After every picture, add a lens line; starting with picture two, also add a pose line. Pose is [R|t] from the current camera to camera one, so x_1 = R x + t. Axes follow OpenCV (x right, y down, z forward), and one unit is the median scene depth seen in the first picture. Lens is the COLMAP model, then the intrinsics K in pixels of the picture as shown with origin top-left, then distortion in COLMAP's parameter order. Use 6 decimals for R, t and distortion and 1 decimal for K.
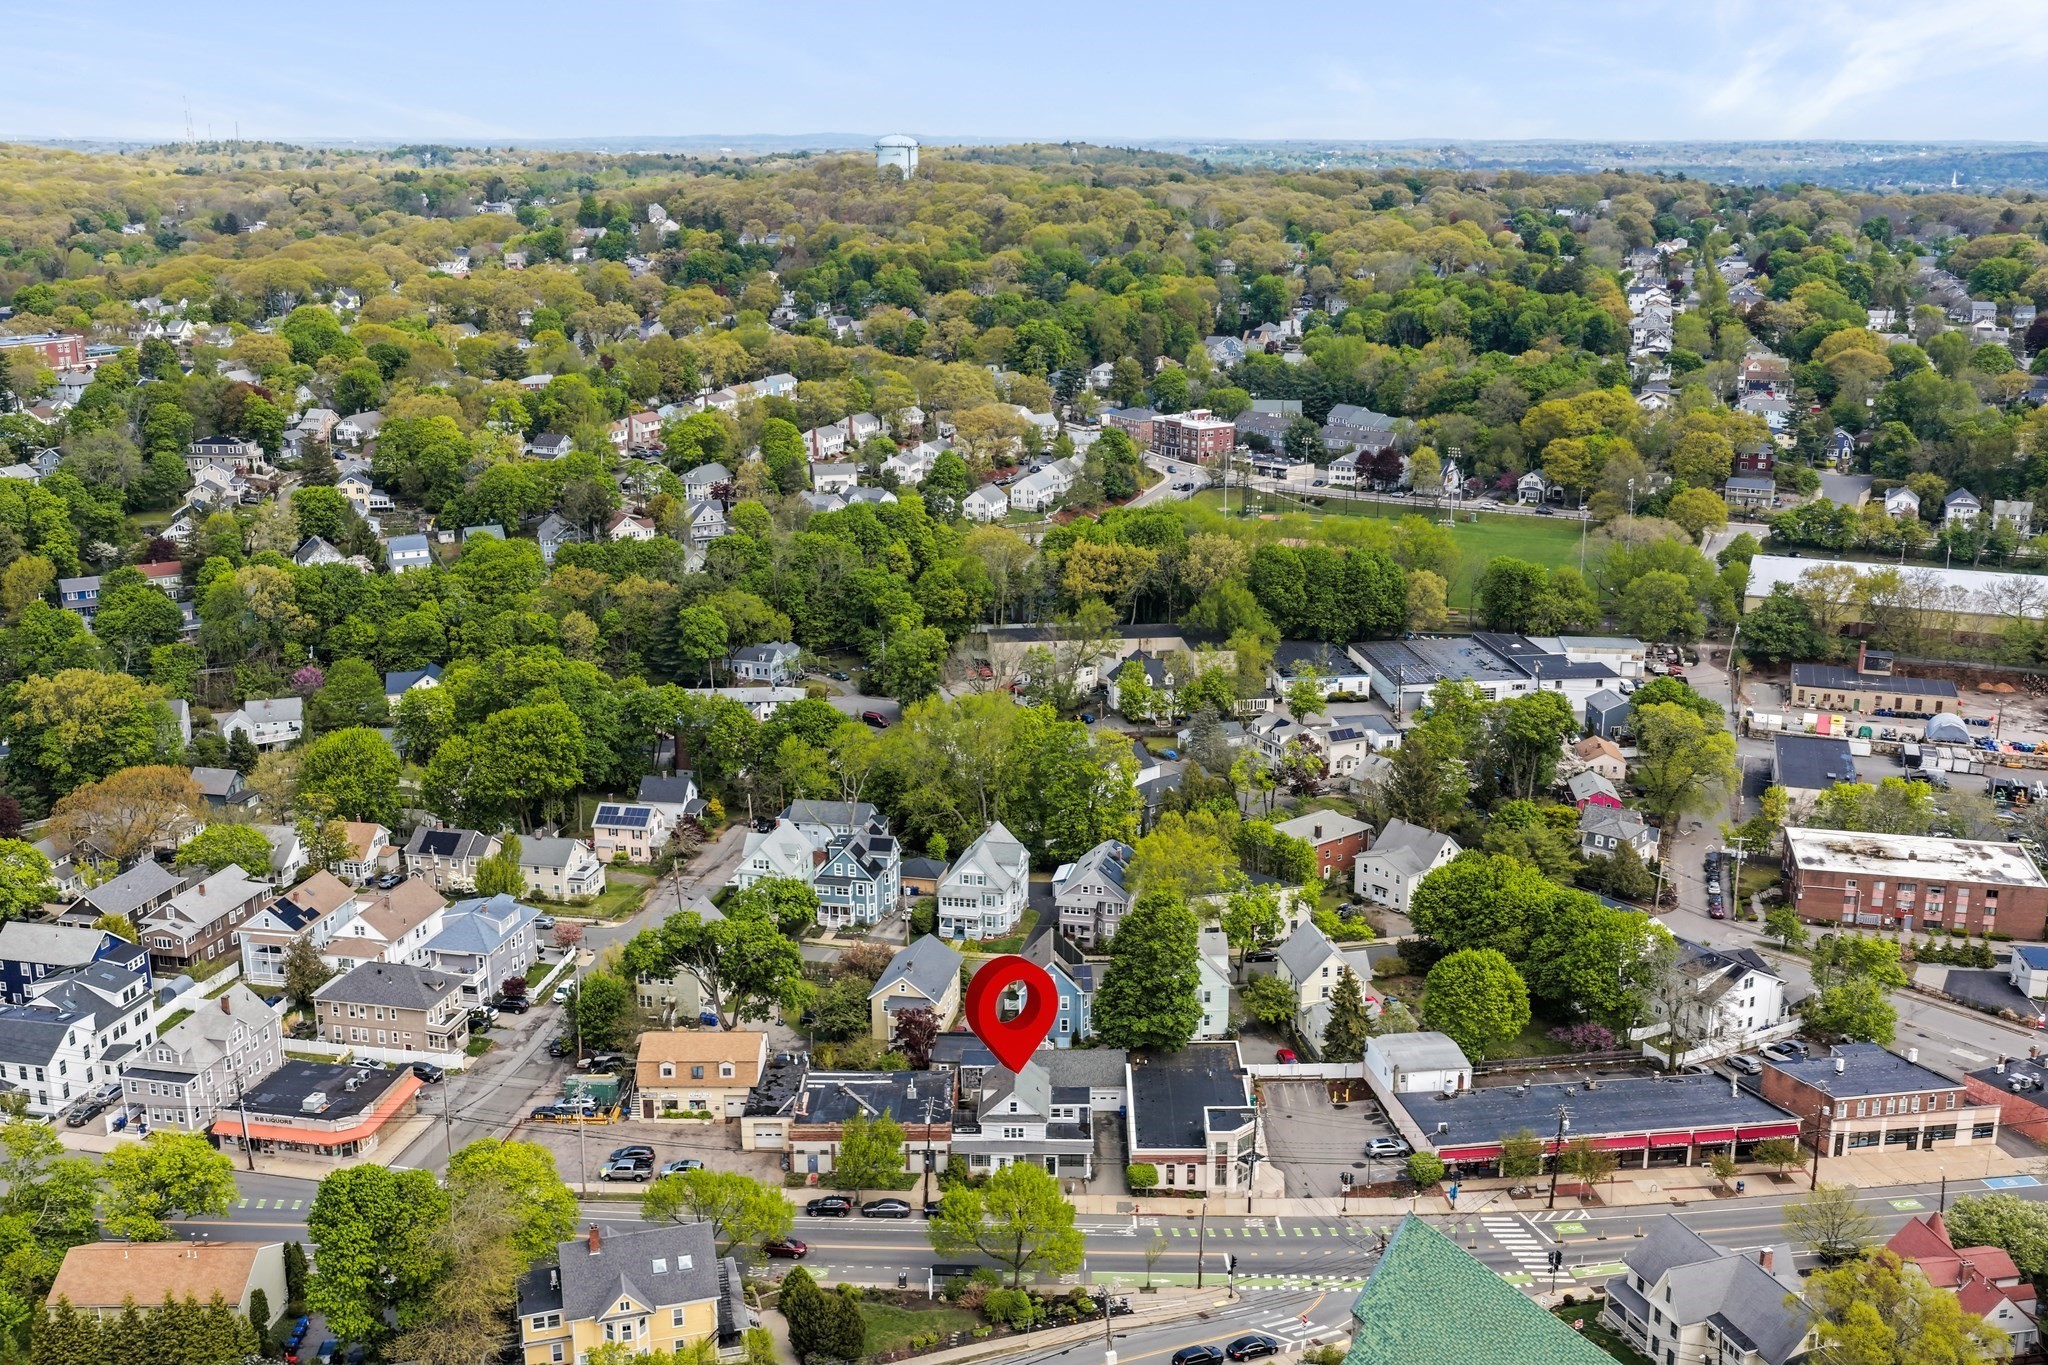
lens RADIAL K [[2304.5, 0, 1081.7], [0, 2304.5, 677.6], [0, 0, 1]] dist [0.001635, -0.042211]
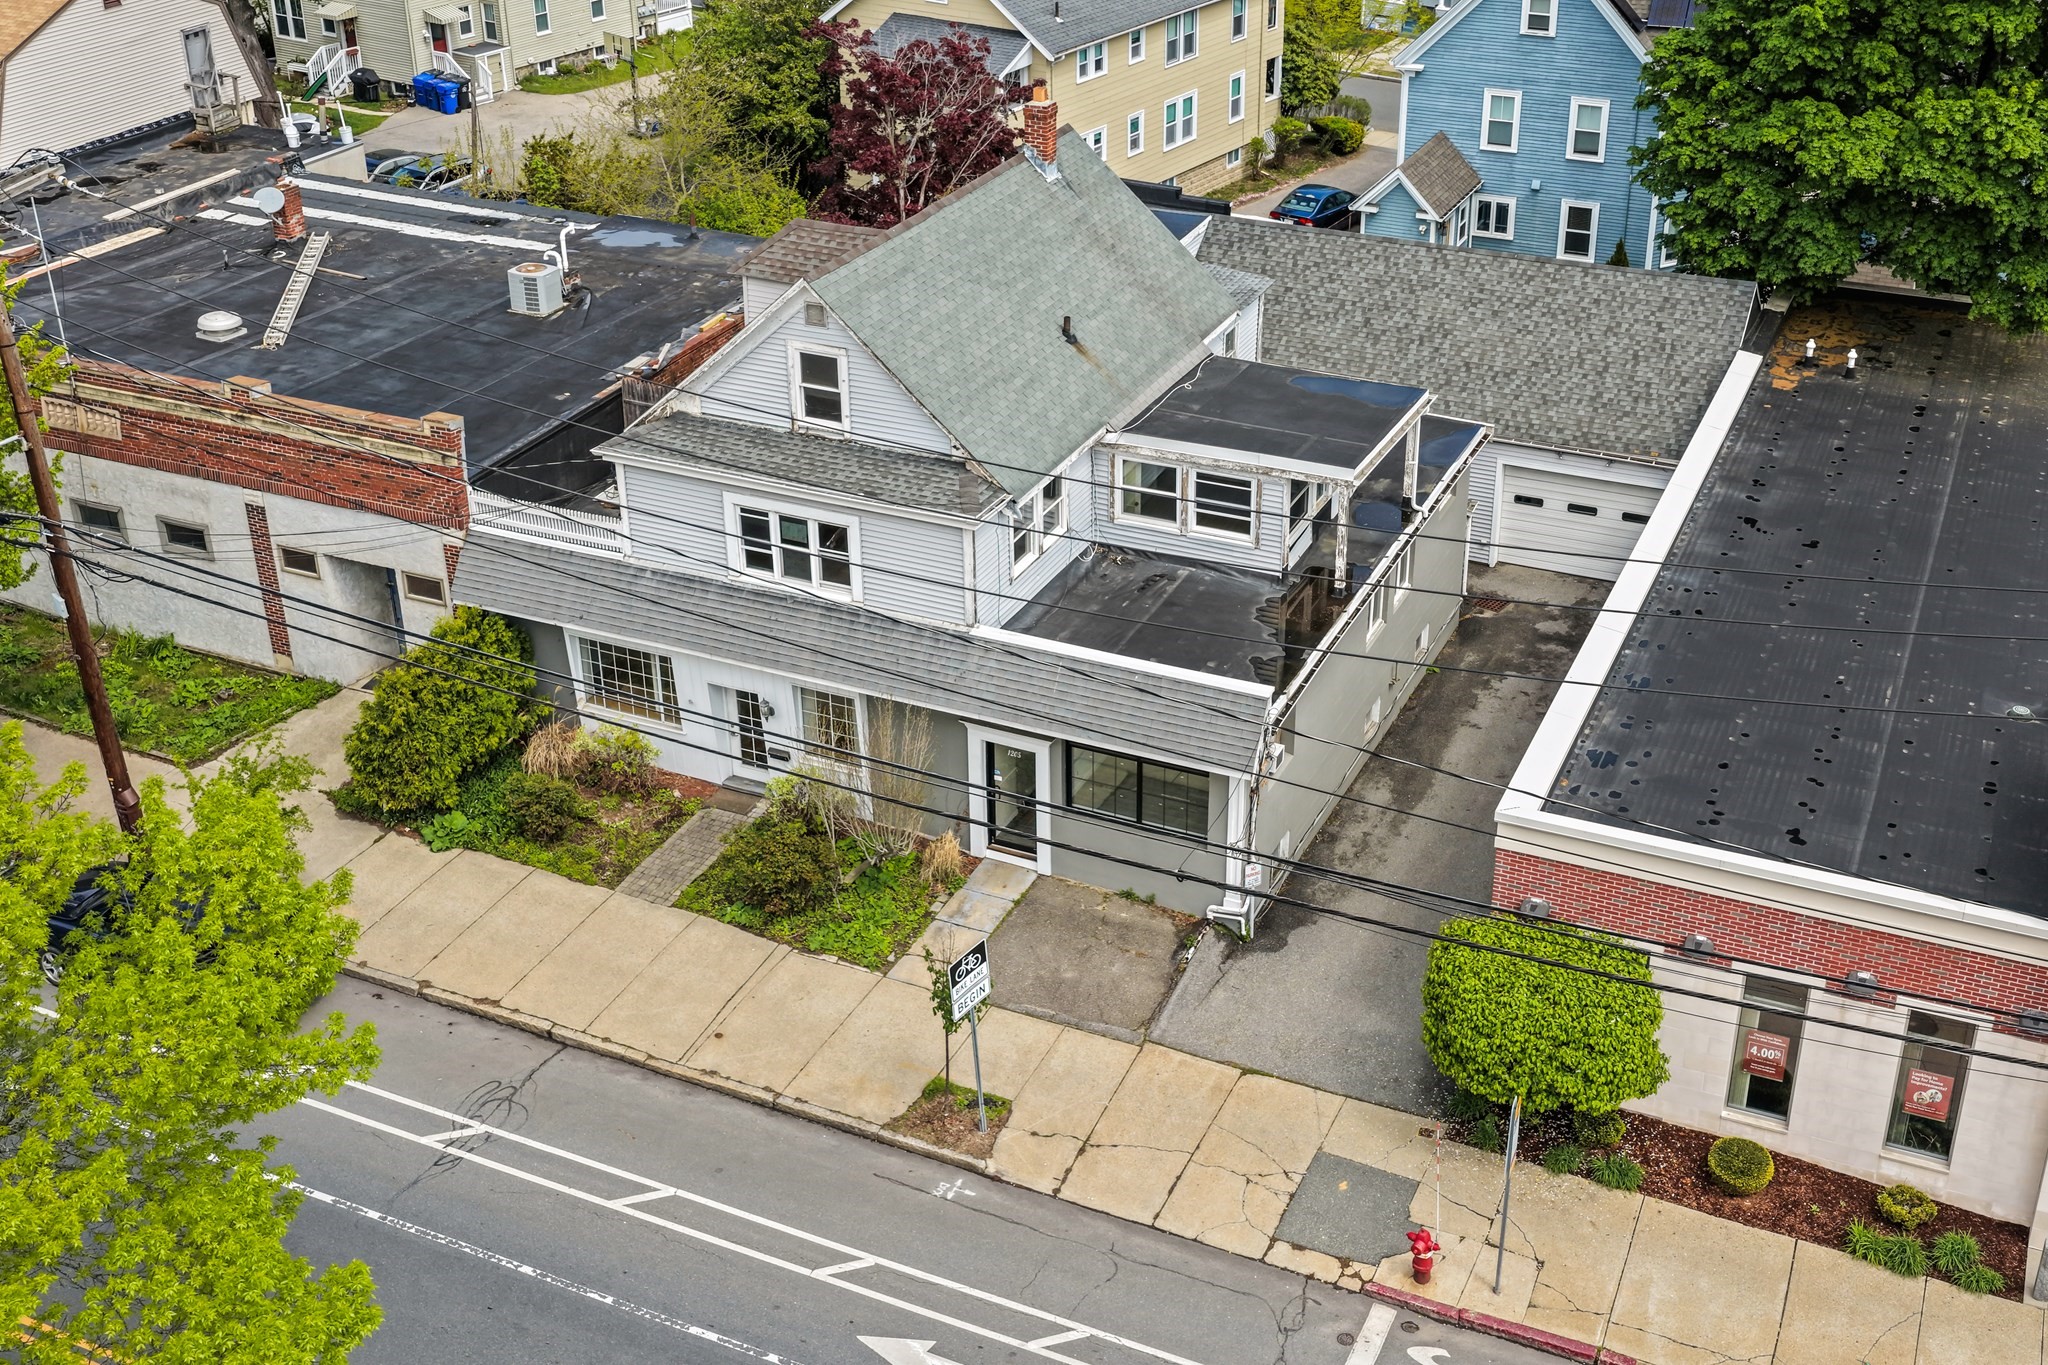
lens RADIAL K [[2304.5, 0, 1081.7], [0, 2304.5, 677.6], [0, 0, 1]] dist [0.001635, -0.042211]
pose [[0.912614, 0.190791, -0.361572, 0.046300], [-0.112631, 0.967534, 0.226257, 0.168139], [0.393001, -0.165761, 0.904474, 0.862882]]
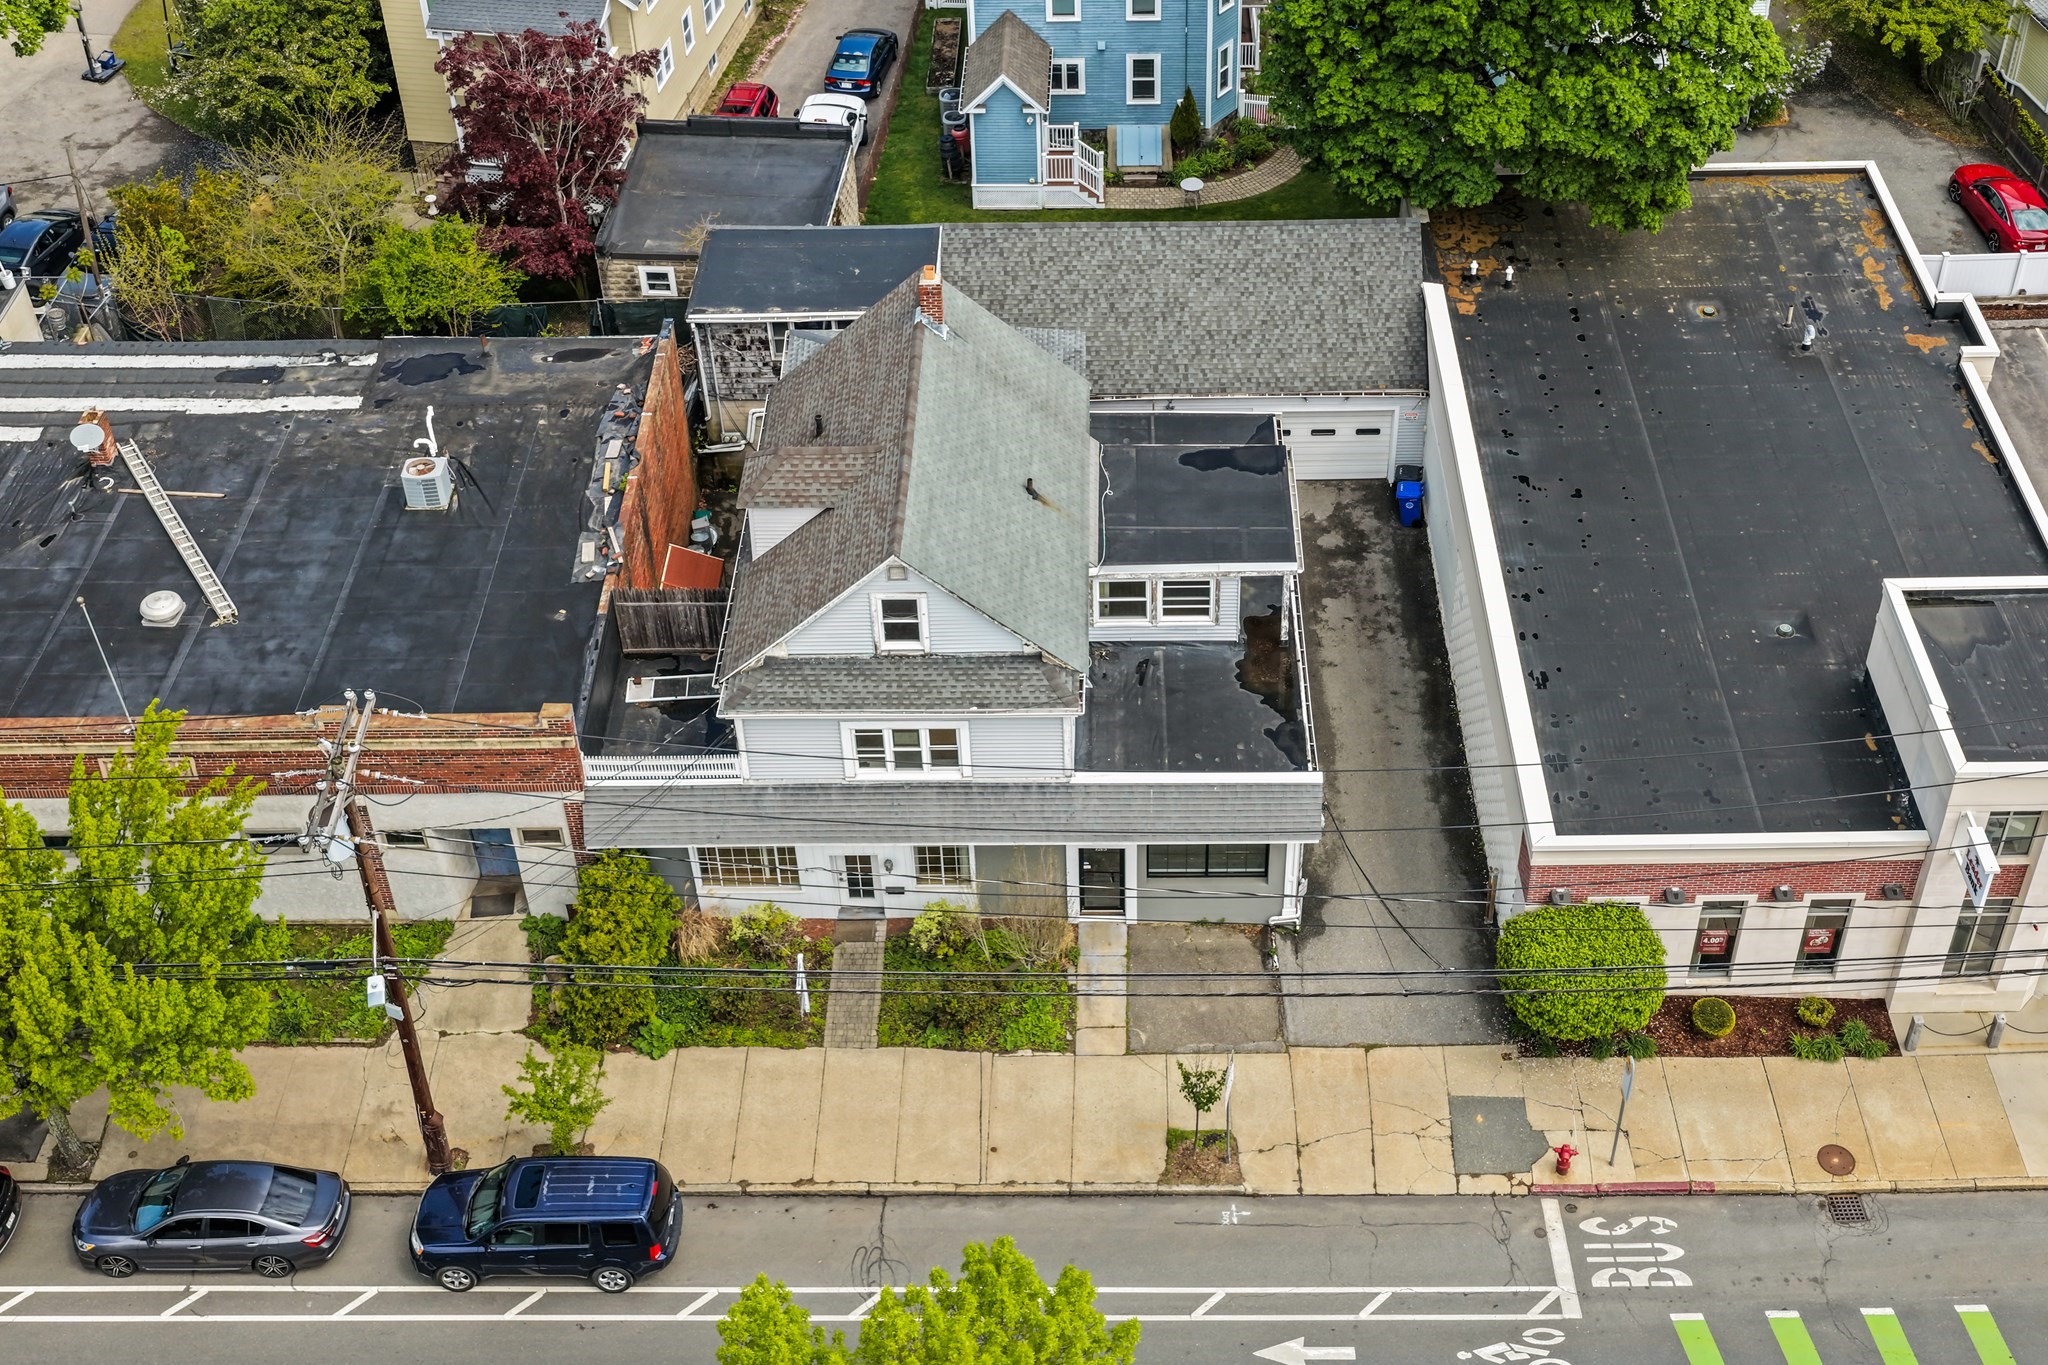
lens RADIAL K [[2449.4, 0, 1120.7], [0, 2449.4, 680.2], [0, 0, 1]] dist [0.004756, -0.036992]
pose [[0.999951, -0.008621, -0.004810, -0.010776], [0.009852, 0.902584, 0.430400, 0.105089], [0.000631, -0.430427, 0.902625, 0.817587]]
